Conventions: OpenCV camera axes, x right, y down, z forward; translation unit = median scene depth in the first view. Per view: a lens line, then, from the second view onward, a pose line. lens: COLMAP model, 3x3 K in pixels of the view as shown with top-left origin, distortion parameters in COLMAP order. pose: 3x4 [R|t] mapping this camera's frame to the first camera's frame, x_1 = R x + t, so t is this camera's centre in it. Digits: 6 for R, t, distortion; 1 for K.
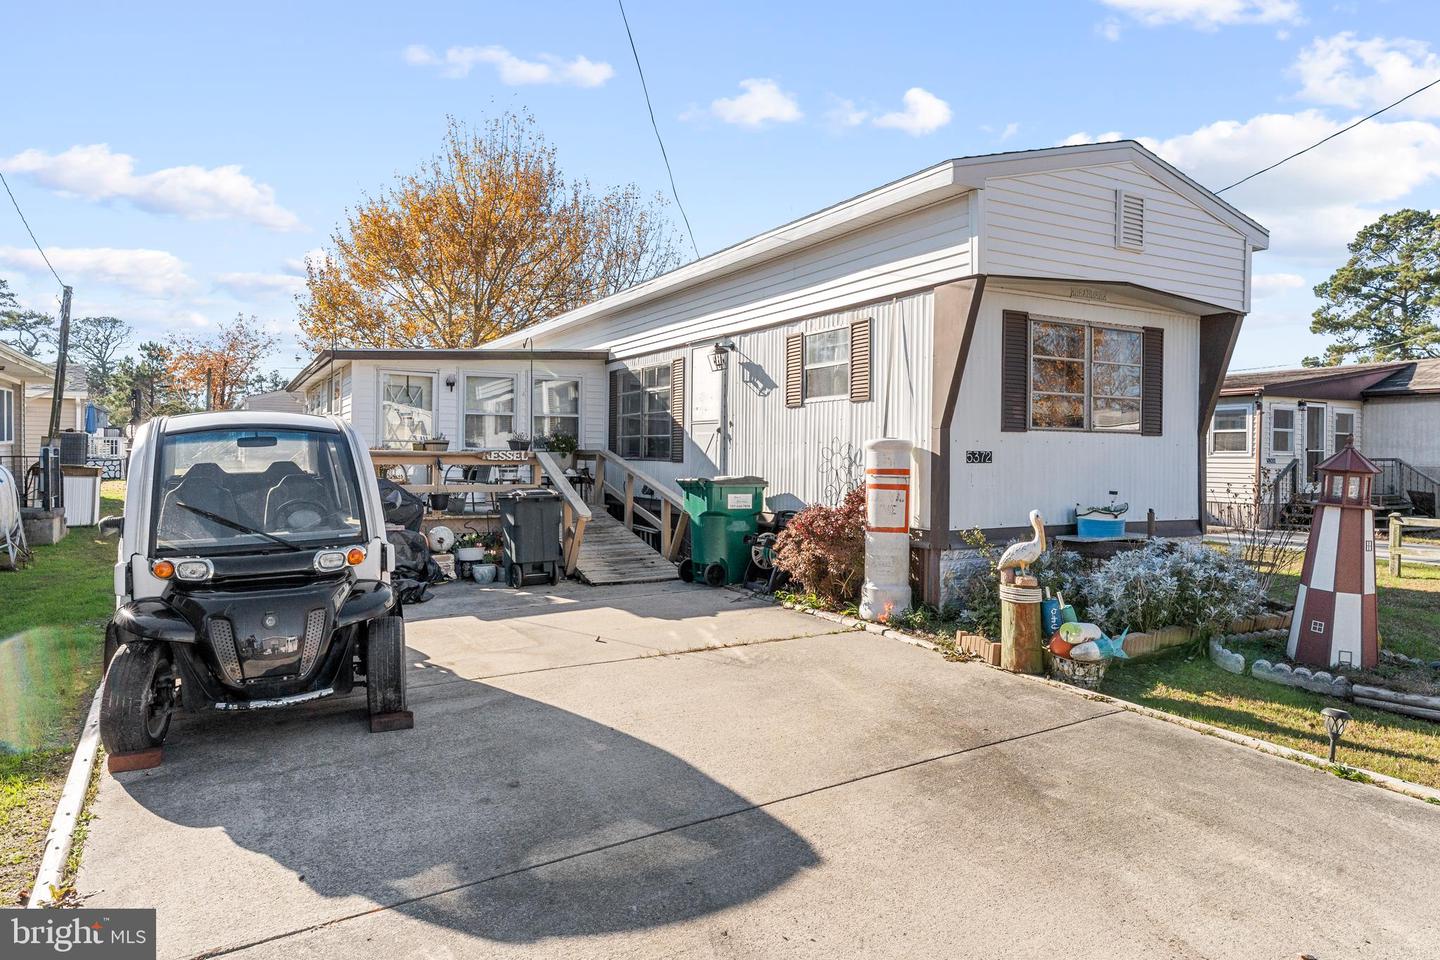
lens RADIAL K [[892.4, 0, 720.8], [0, 892.4, 460.0], [0, 0, 1]] dist [-0.001843, 0.001642]
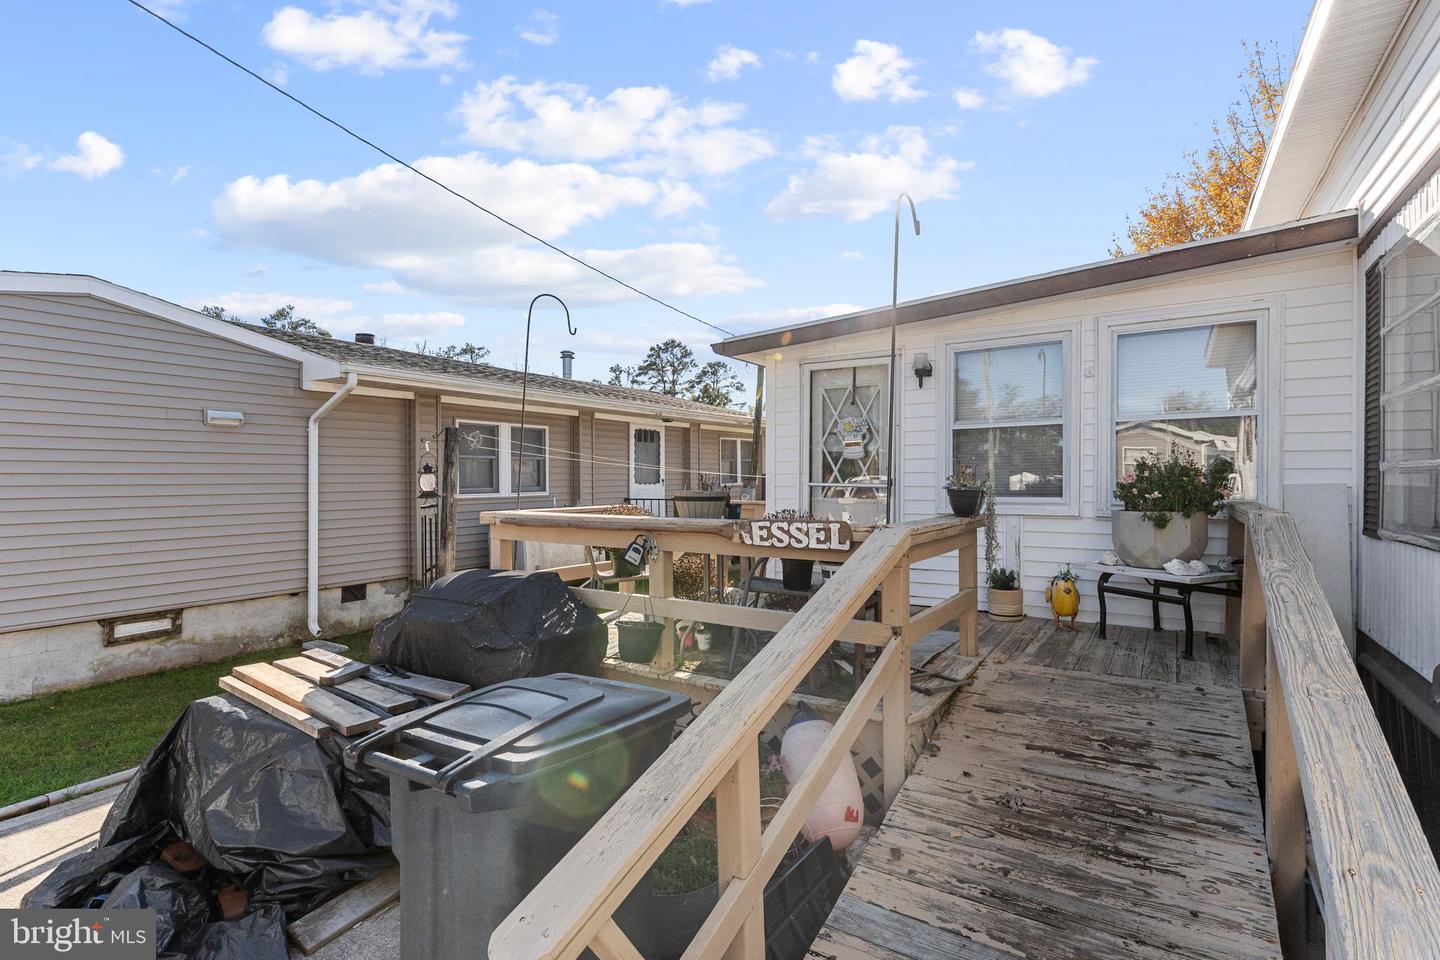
lens RADIAL K [[683.3, 0, 720.9], [0, 683.3, 484.8], [0, 0, 1]] dist [0.000064, 0.000112]
pose [[0.470675, -0.004804, -0.882293, -0.018366], [0.003798, 0.999987, -0.003418, -0.029445], [0.882298, -0.001742, 0.470687, 1.047807]]
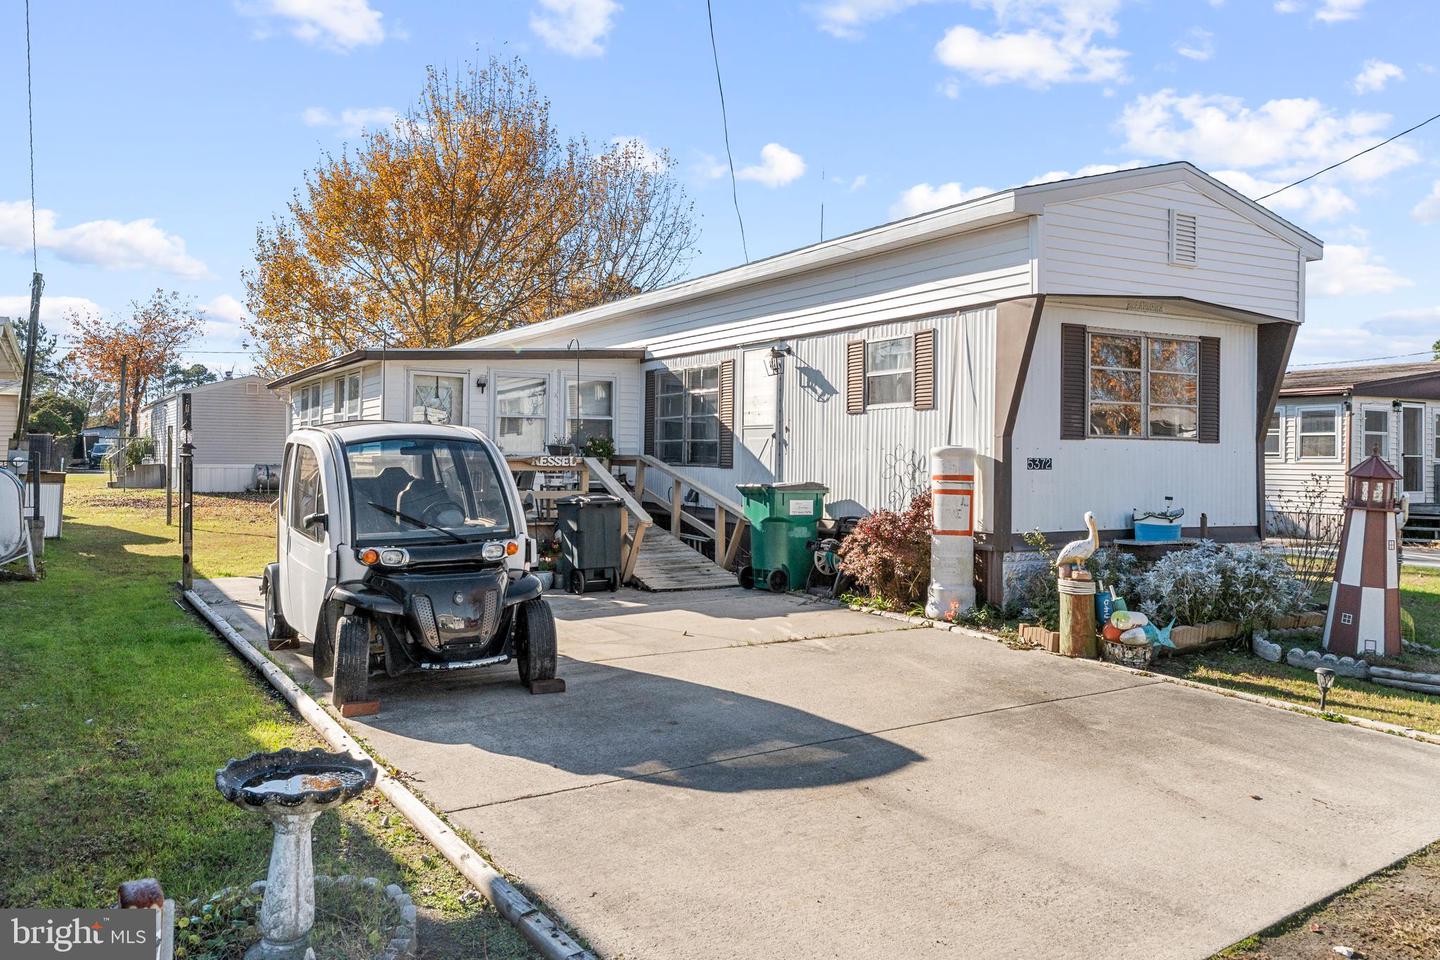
lens RADIAL K [[1126.4, 0, 727.6], [0, 1126.4, 444.9], [0, 0, 1]] dist [0.004227, -0.004788]
pose [[0.999948, 0.001449, 0.010133, -0.079911], [-0.001268, 0.999841, -0.017763, -0.001325], [-0.010157, 0.017749, 0.999791, -0.283122]]
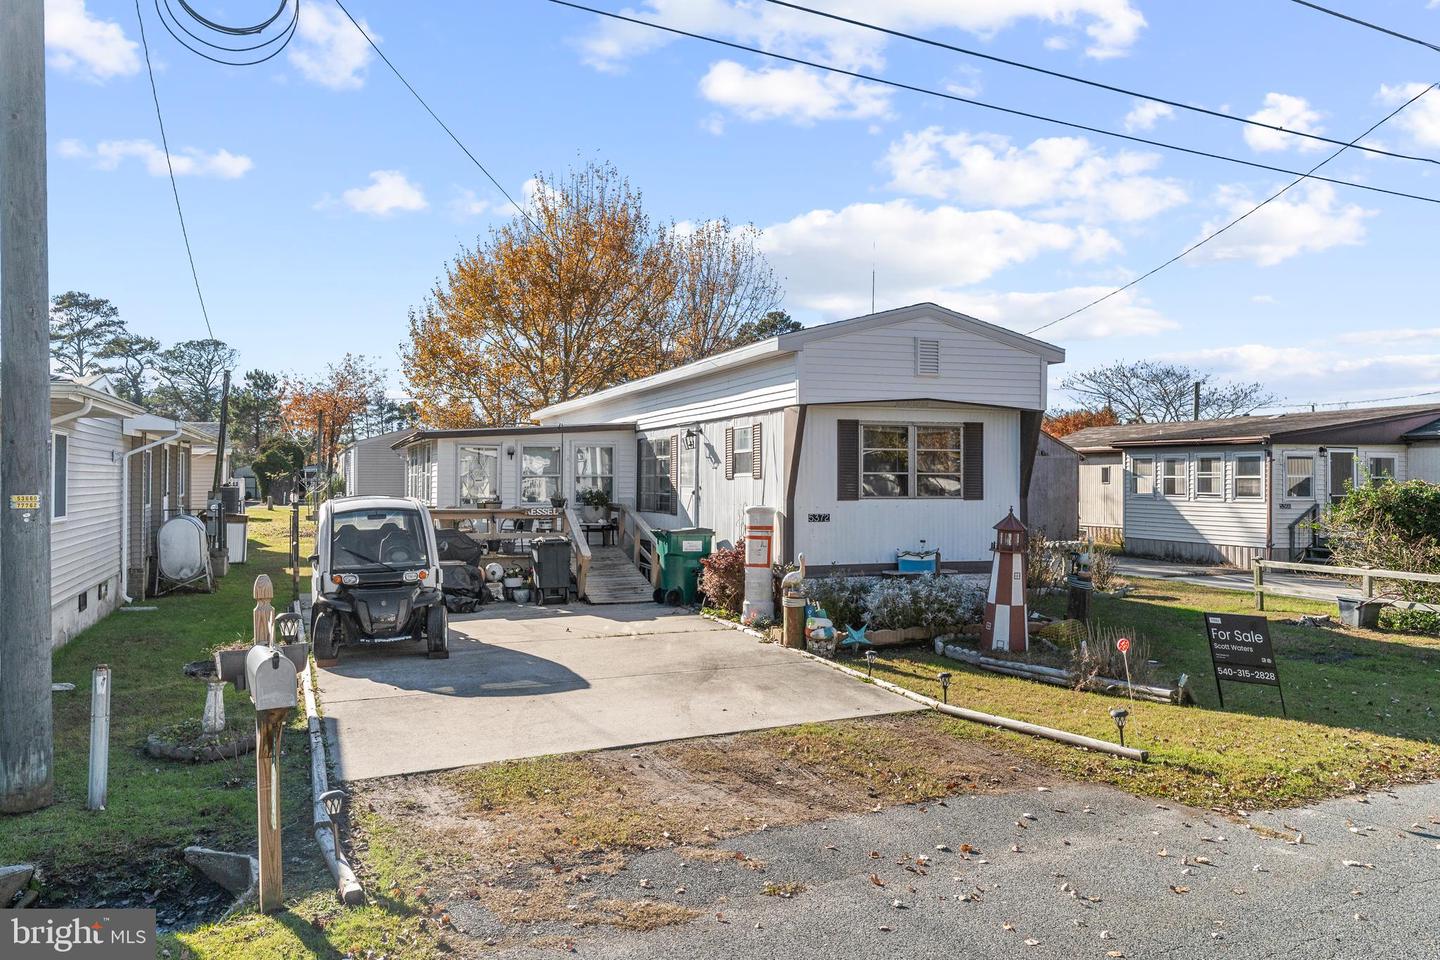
lens RADIAL K [[1116.1, 0, 720.2], [0, 1116.1, 465.9], [0, 0, 1]] dist [0.003630, -0.003070]
pose [[0.985983, -0.009113, -0.166599, 0.388476], [0.005749, 0.999770, -0.020661, -0.047055], [0.166749, 0.019414, 0.985808, -0.793244]]
